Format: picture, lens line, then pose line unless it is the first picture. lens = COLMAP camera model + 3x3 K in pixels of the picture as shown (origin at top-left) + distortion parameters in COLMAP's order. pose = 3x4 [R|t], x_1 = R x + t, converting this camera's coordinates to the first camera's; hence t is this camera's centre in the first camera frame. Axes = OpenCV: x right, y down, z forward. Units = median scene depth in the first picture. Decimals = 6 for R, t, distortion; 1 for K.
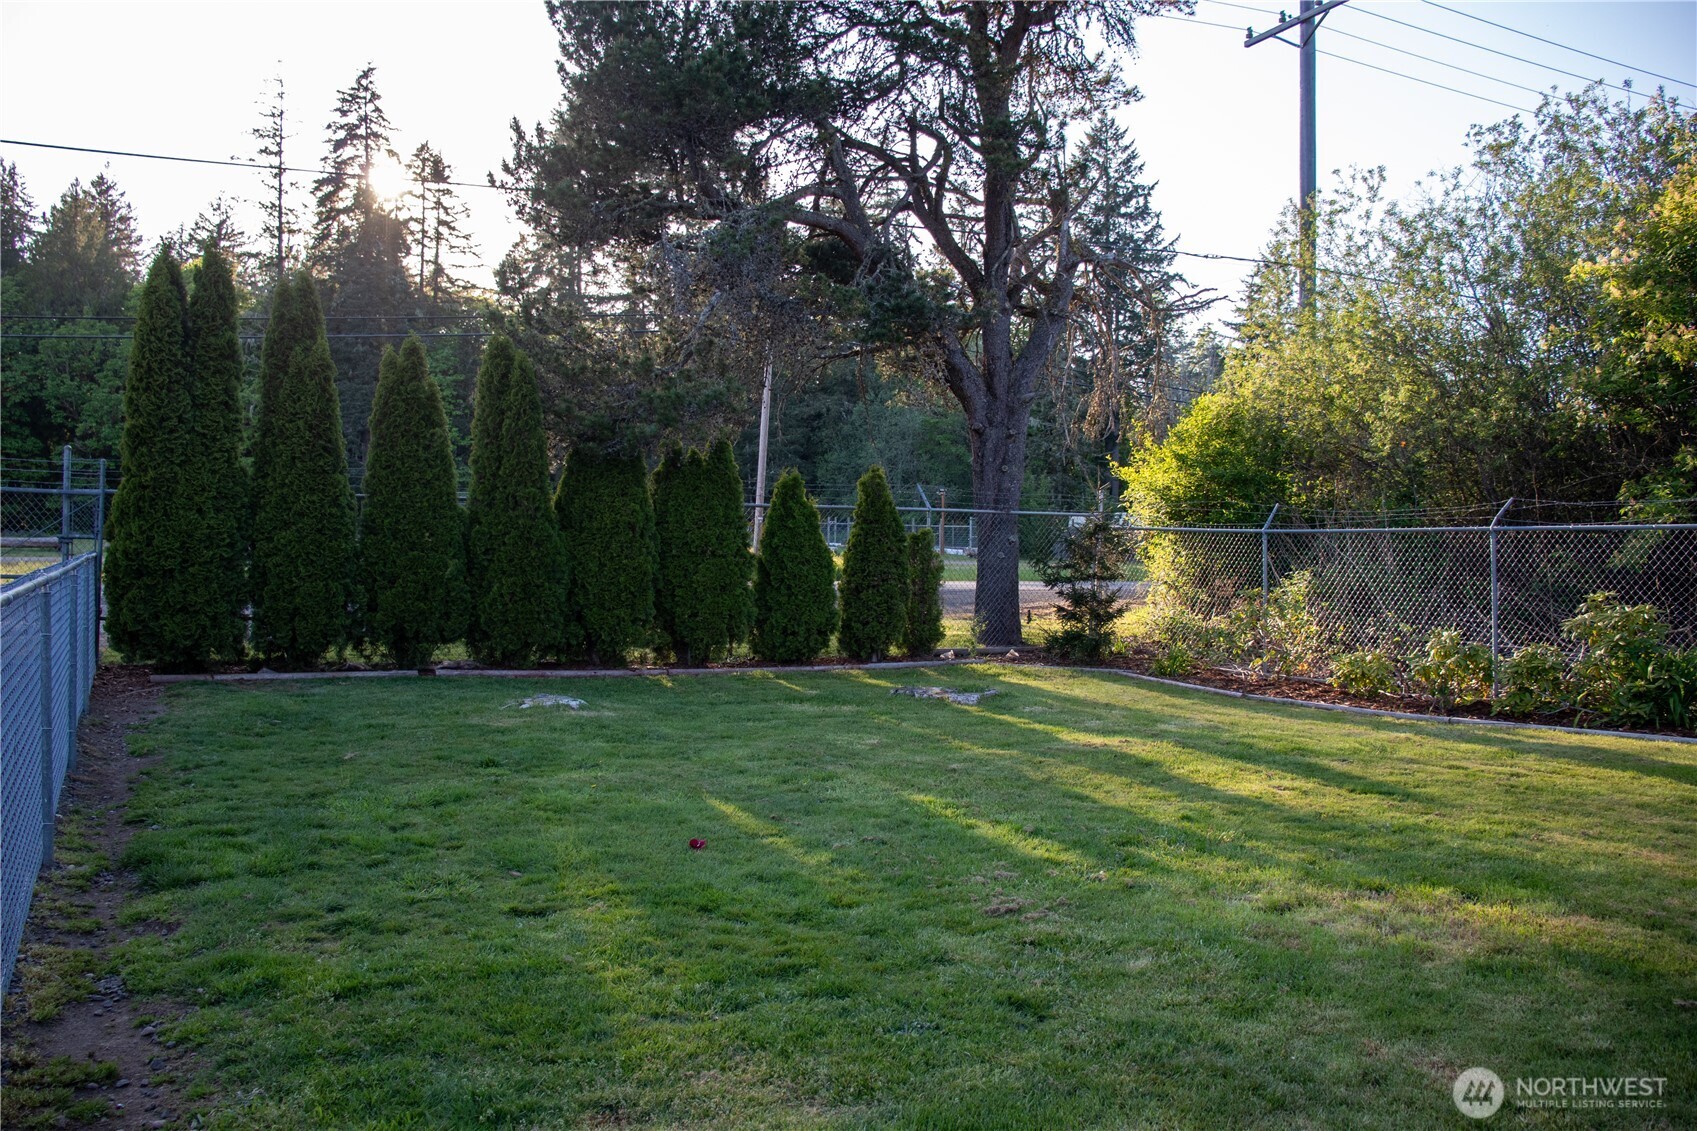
lens RADIAL K [[1386.0, 0, 846.0], [0, 1386.0, 558.9], [0, 0, 1]] dist [-0.014653, -0.000561]
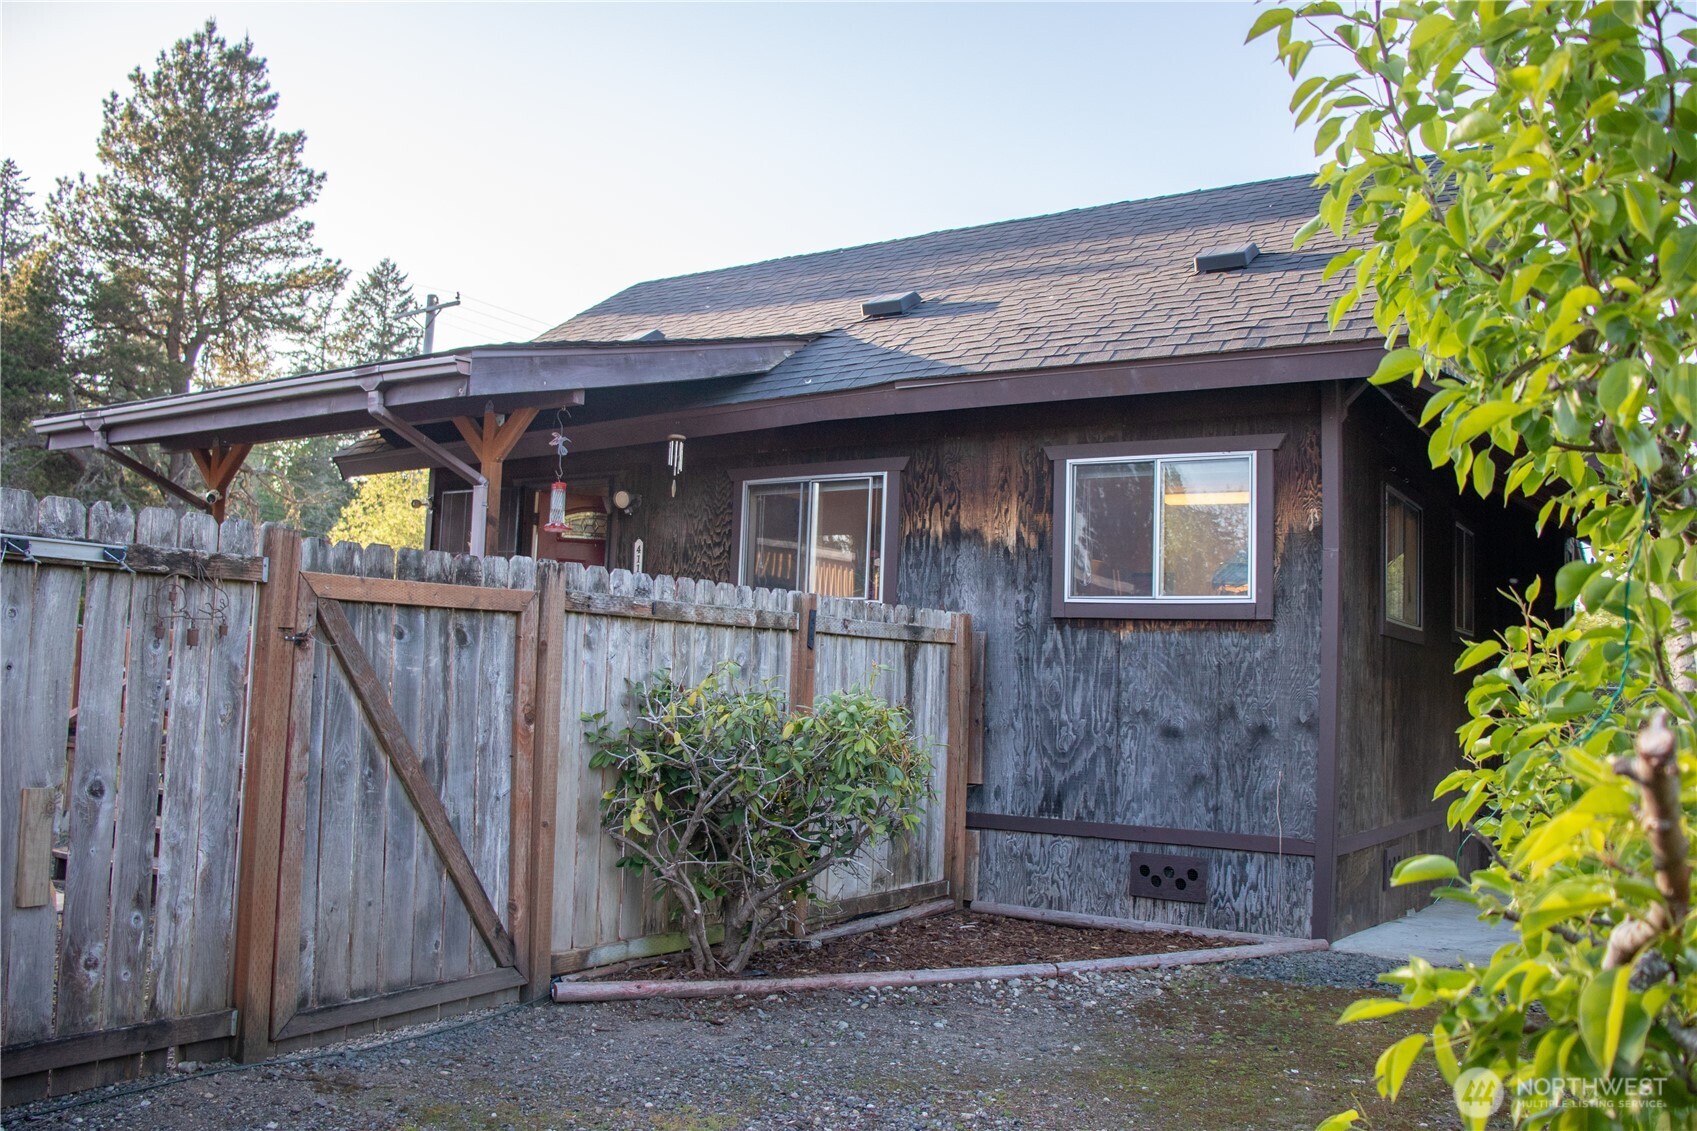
lens RADIAL K [[1386.0, 0, 847.6], [0, 1386.0, 560.0], [0, 0, 1]] dist [-0.014653, -0.000561]
pose [[0.882786, 0.053635, 0.466704, 0.008331], [-0.018378, 0.996643, -0.079775, 0.002192], [-0.469416, 0.061848, 0.880809, -0.147891]]
